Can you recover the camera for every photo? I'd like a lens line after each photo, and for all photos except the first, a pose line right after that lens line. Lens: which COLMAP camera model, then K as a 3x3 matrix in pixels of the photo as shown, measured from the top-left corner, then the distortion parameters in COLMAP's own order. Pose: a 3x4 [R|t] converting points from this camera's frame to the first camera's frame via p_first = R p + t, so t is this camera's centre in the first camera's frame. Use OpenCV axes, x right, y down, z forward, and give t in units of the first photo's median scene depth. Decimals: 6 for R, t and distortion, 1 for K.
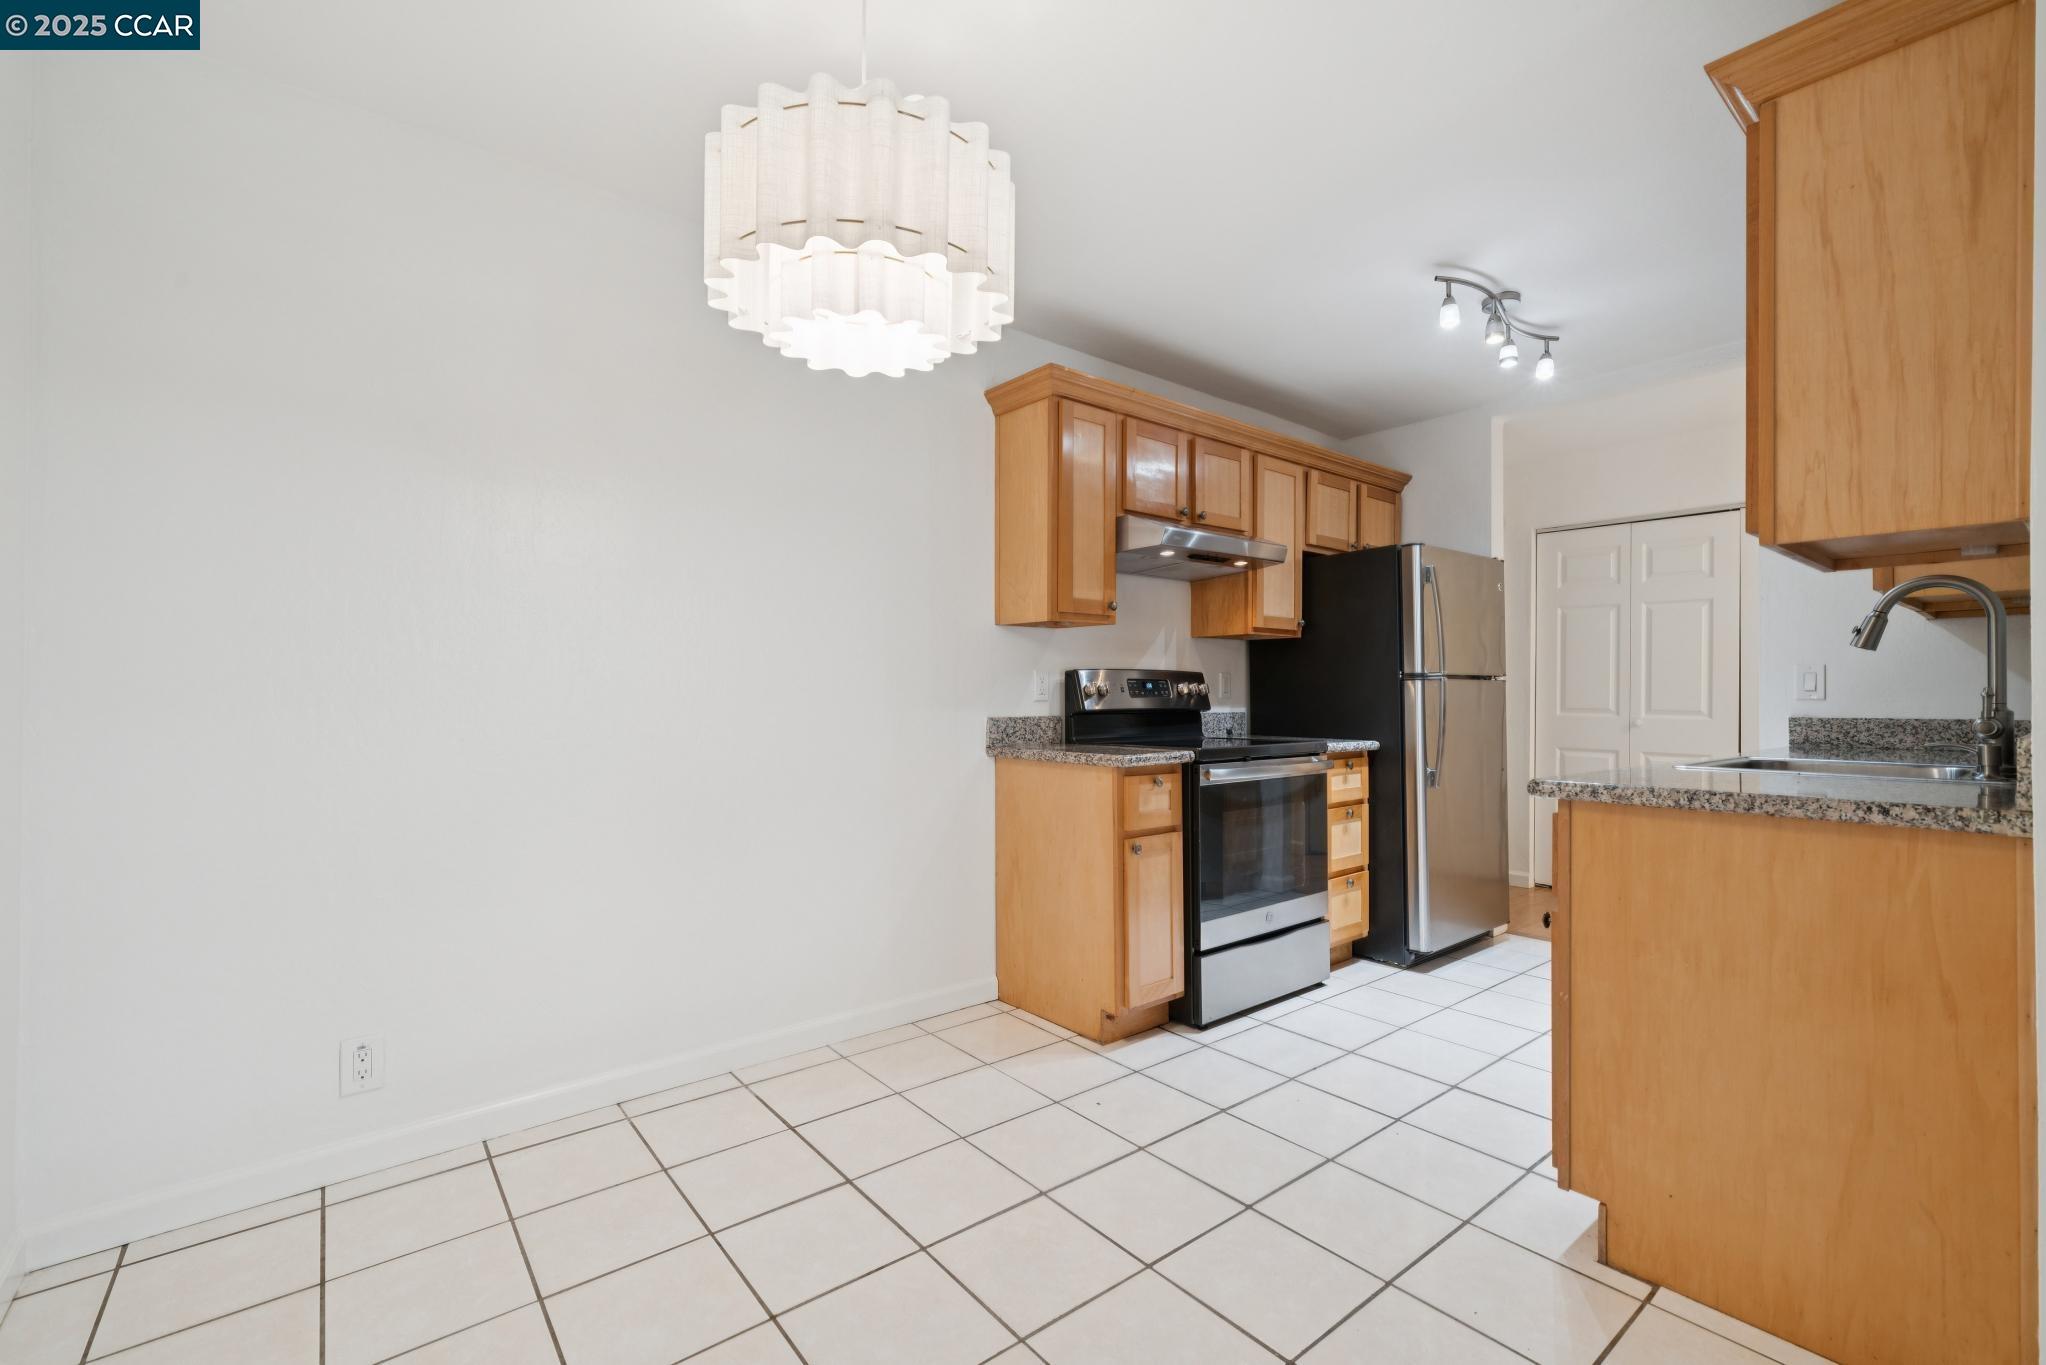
lens RADIAL K [[879.4, 0, 1015.4], [0, 879.4, 688.1], [0, 0, 1]] dist [0.000259, 0.000406]
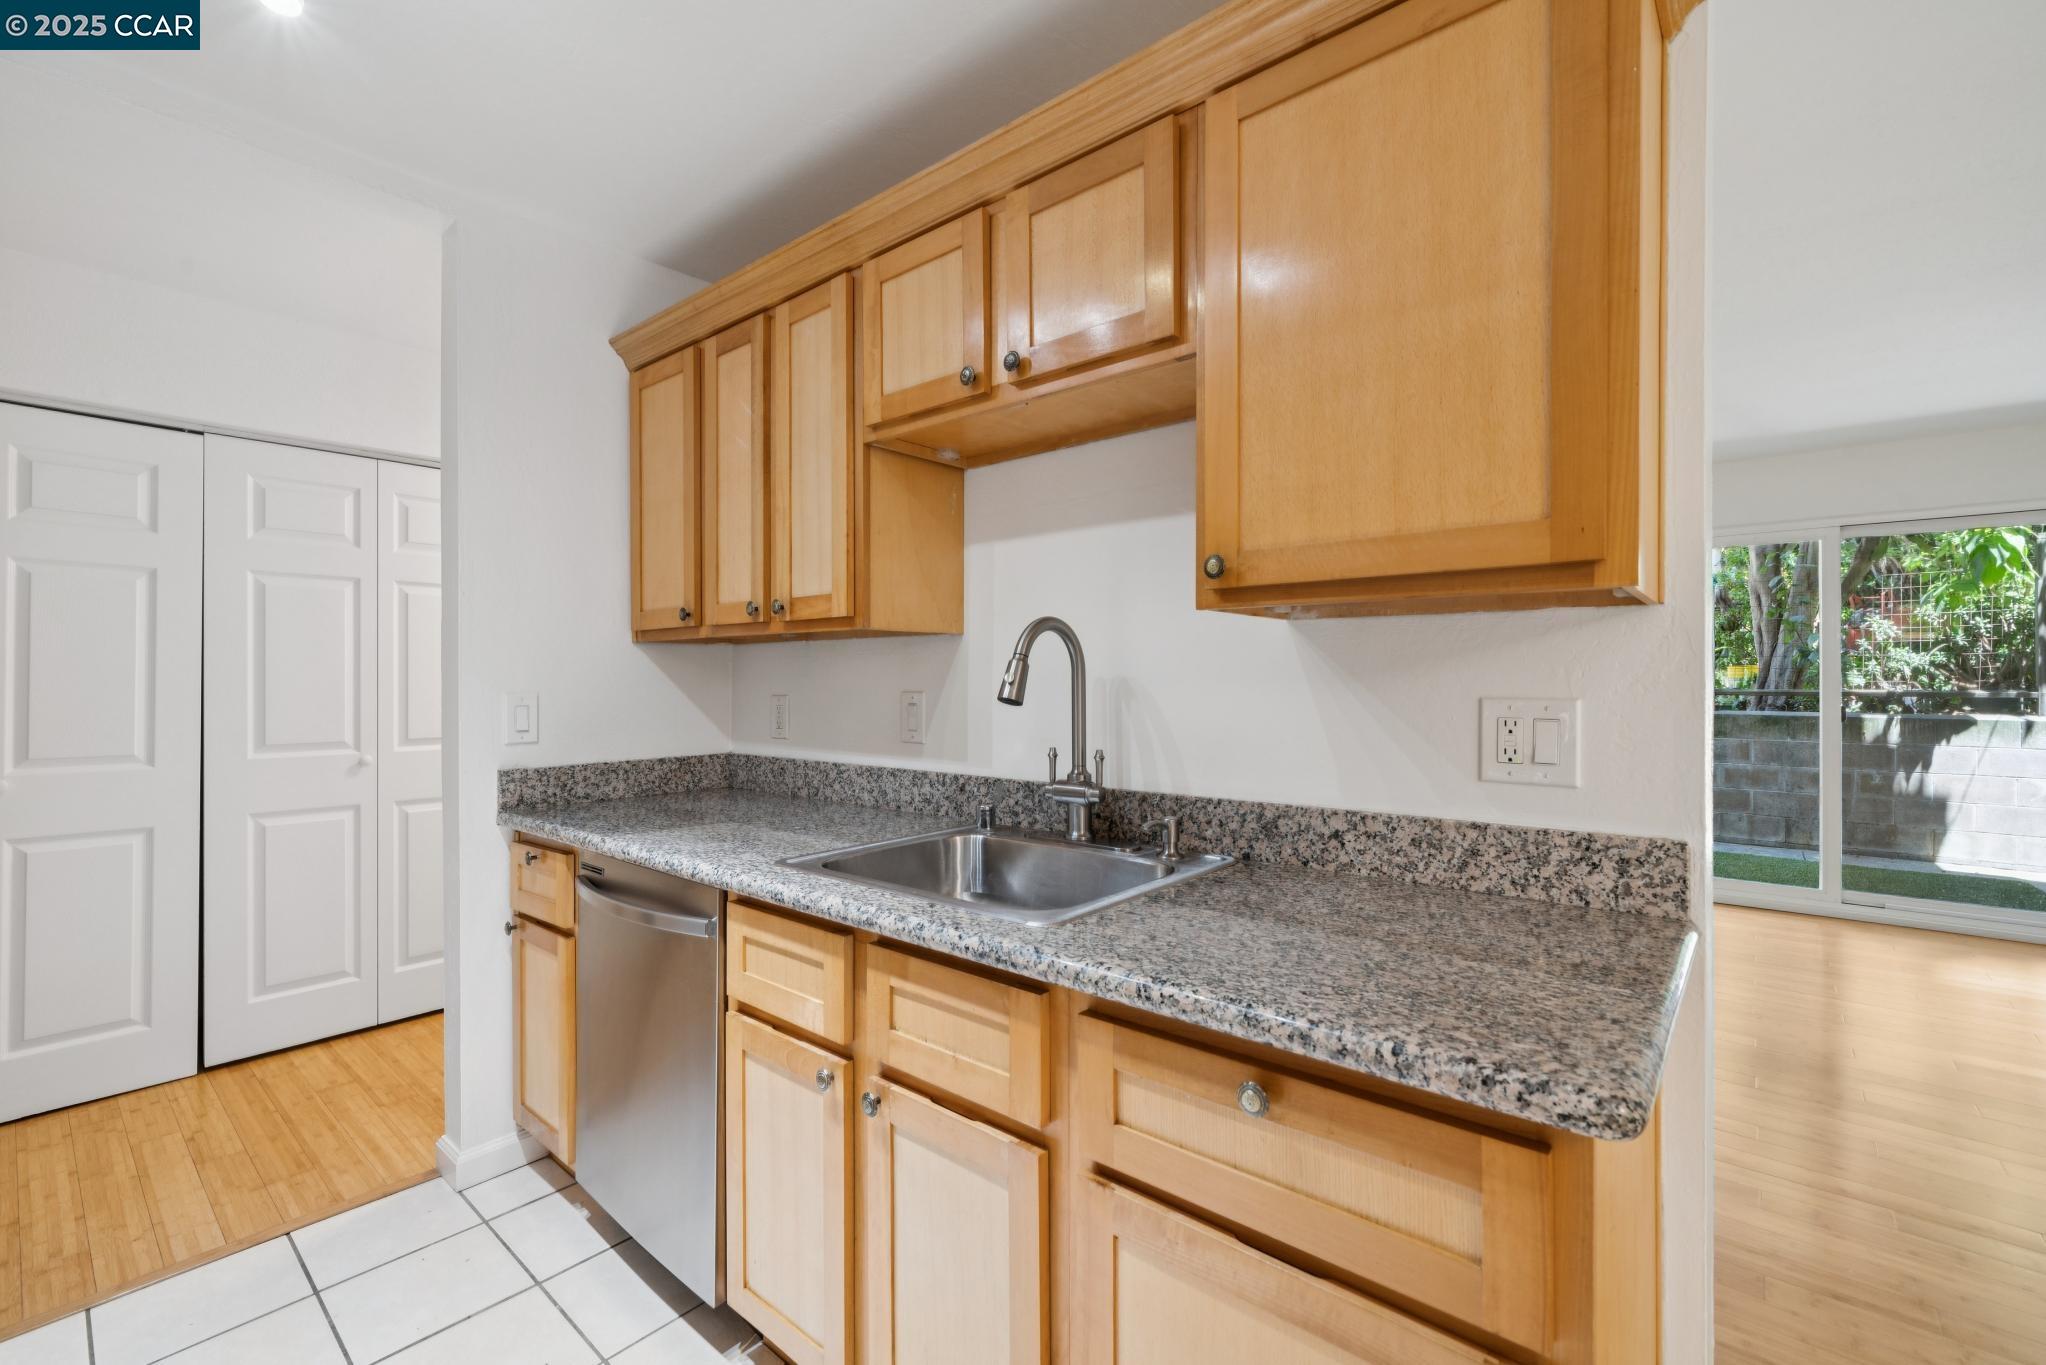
lens RADIAL K [[879.4, 0, 981.0], [0, 879.4, 681.6], [0, 0, 1]] dist [0.000259, 0.000406]
pose [[-0.159636, -0.006817, 0.987152, 0.129757], [-0.005993, 0.999964, 0.005936, -0.039468], [-0.987158, -0.004968, -0.159672, 0.681138]]
